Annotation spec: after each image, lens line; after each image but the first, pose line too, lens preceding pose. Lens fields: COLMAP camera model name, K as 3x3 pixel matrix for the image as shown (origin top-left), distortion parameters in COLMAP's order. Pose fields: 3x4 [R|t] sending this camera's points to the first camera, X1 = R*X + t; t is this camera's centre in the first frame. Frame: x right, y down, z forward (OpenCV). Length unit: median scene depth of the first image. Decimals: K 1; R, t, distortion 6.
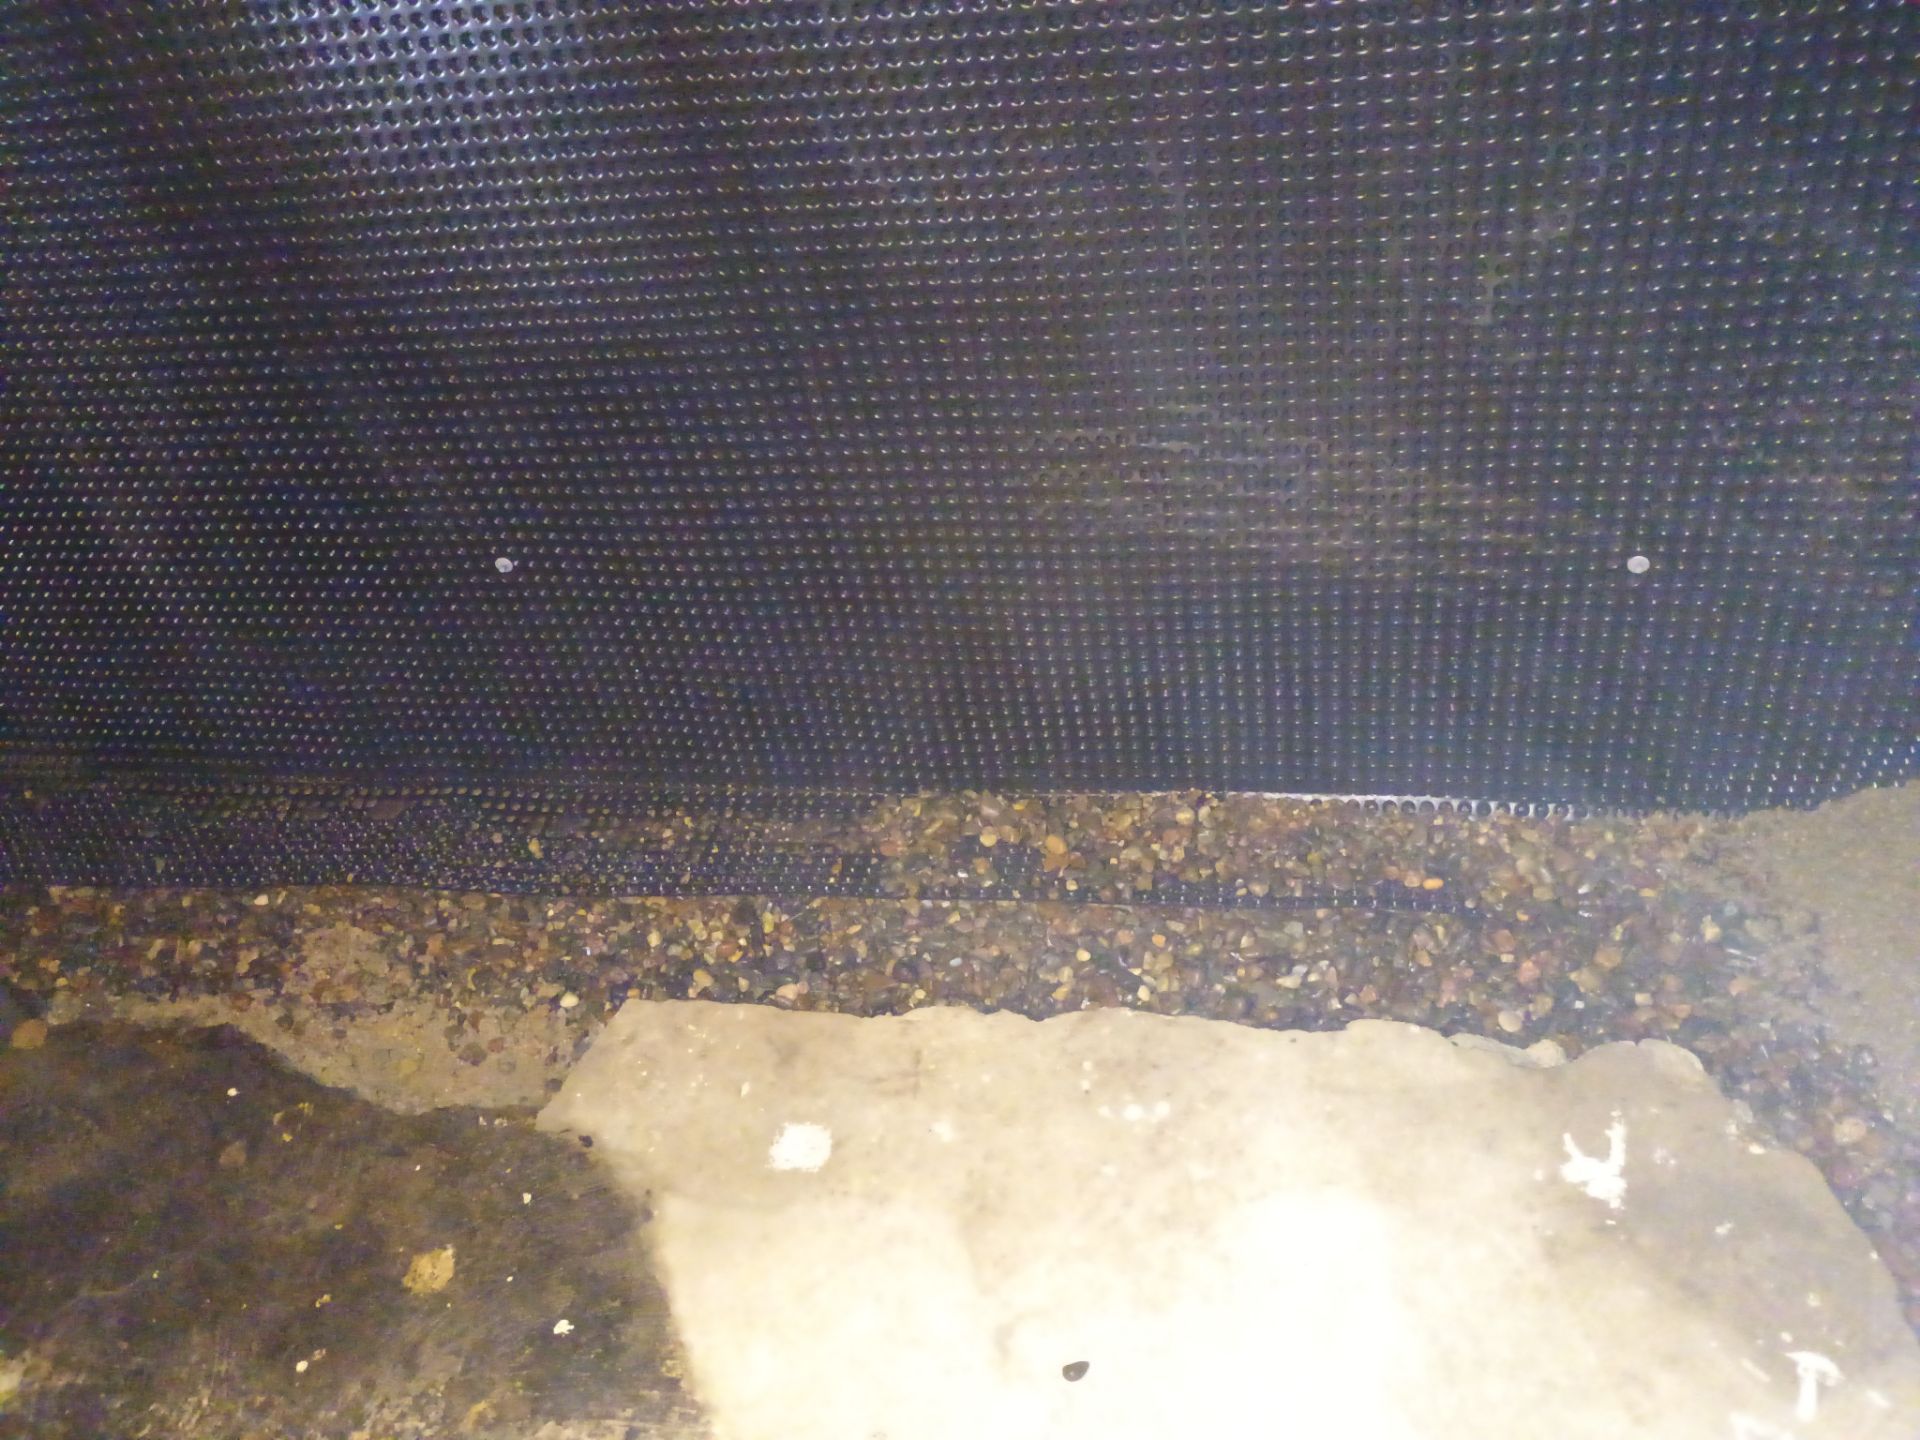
lens RADIAL K [[1633.5, 0, 960.0], [0, 1633.5, 720.0], [0, 0, 1]] dist [0.048865, -0.039546]
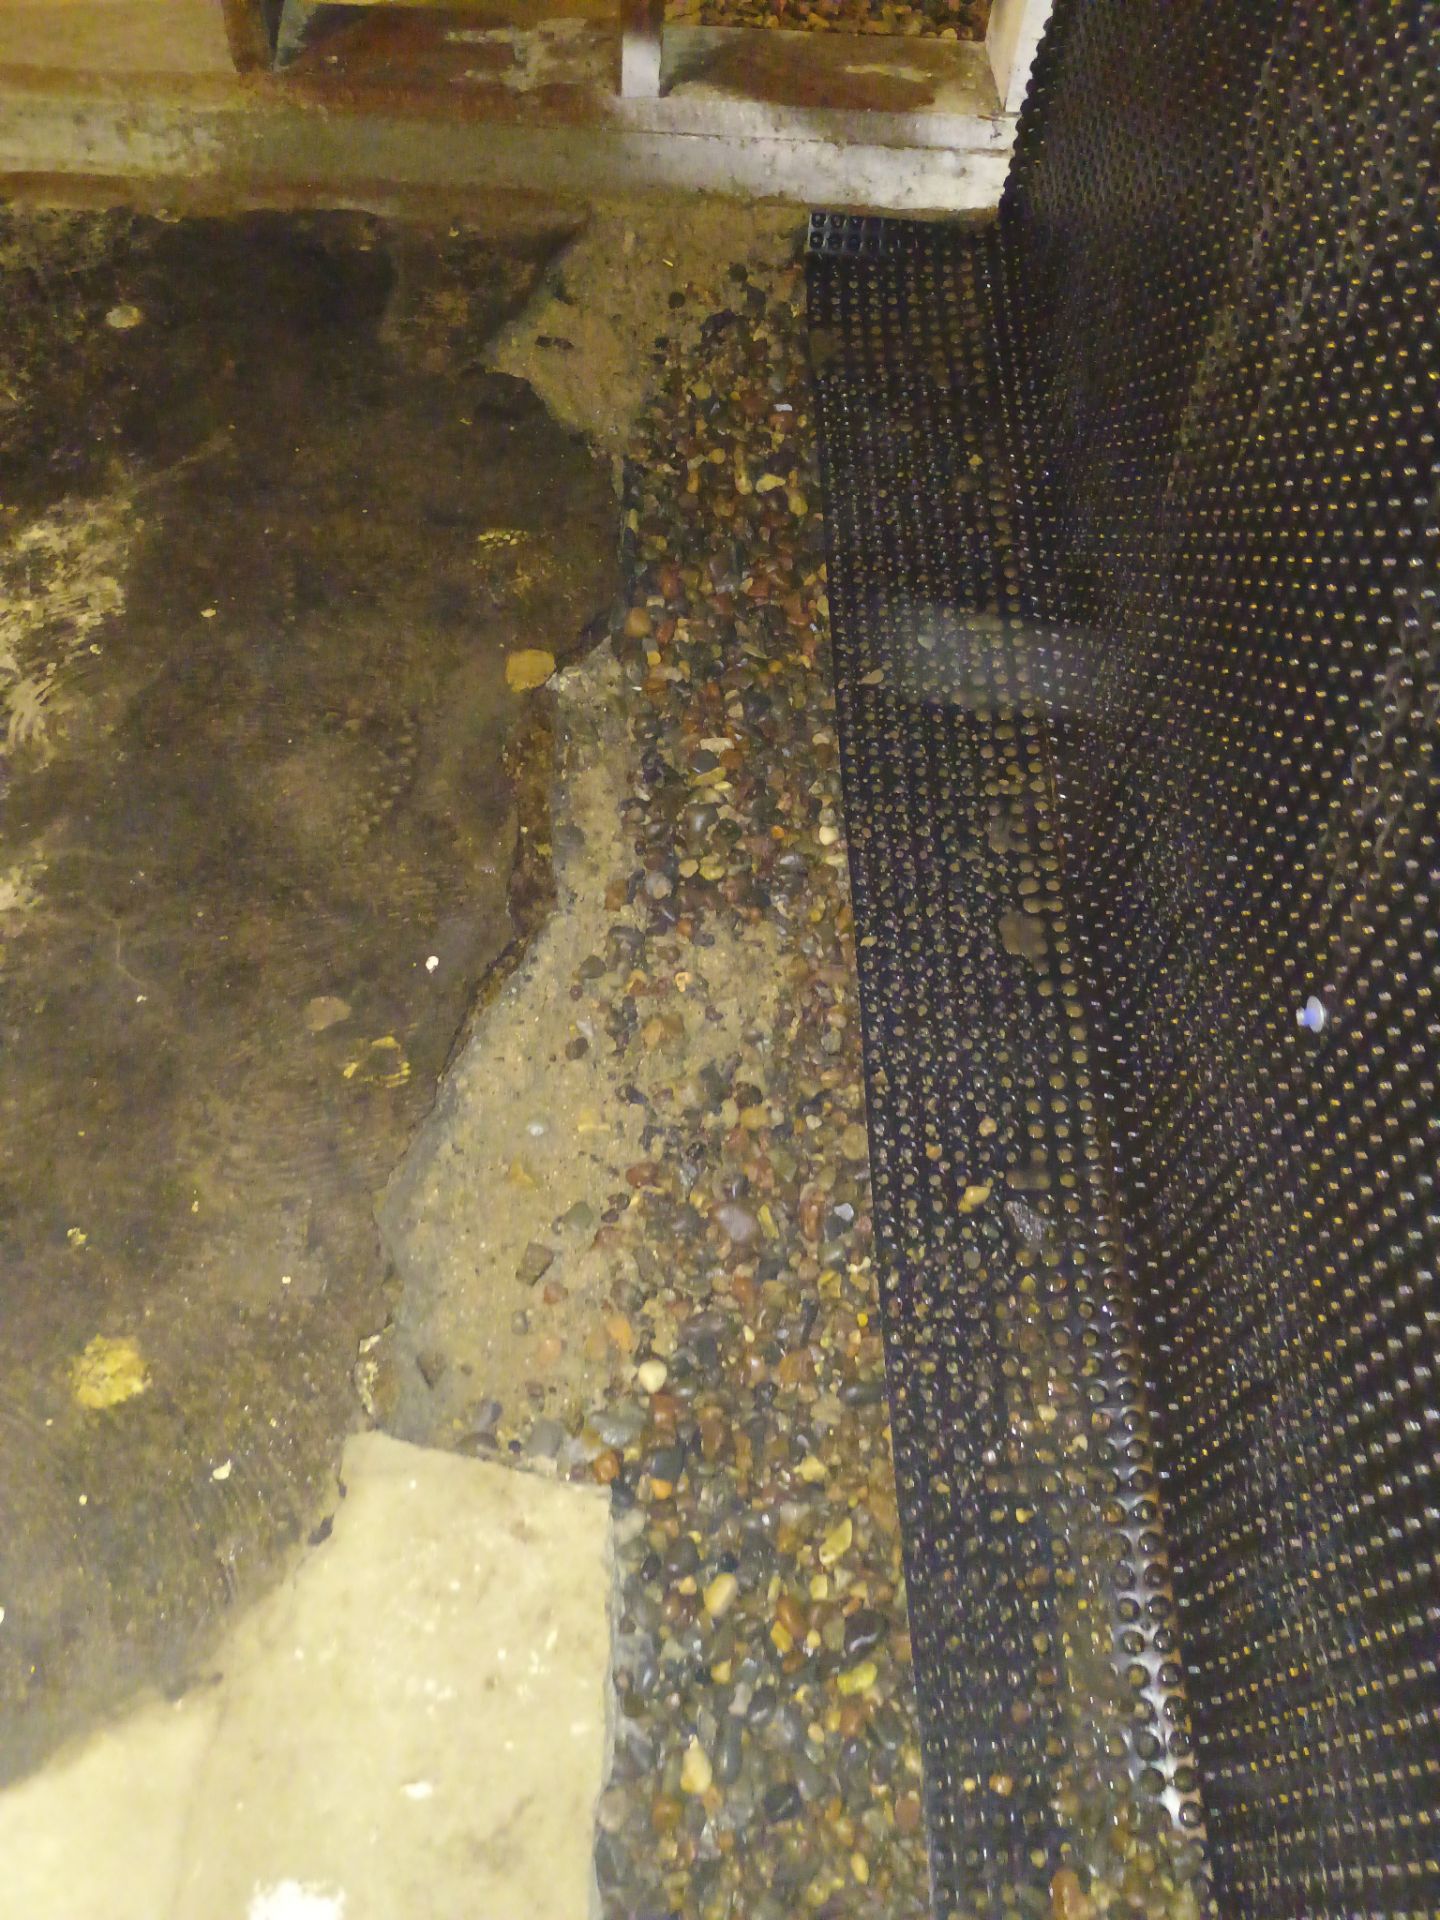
lens RADIAL K [[1633.5, 0, 720.0], [0, 1633.5, 960.0], [0, 0, 1]] dist [0.048865, -0.039546]
pose [[0.173078, 0.921808, -0.346863, -0.167318], [-0.715995, 0.359592, 0.598369, -0.289687], [0.676310, 0.144788, 0.722247, 0.554485]]
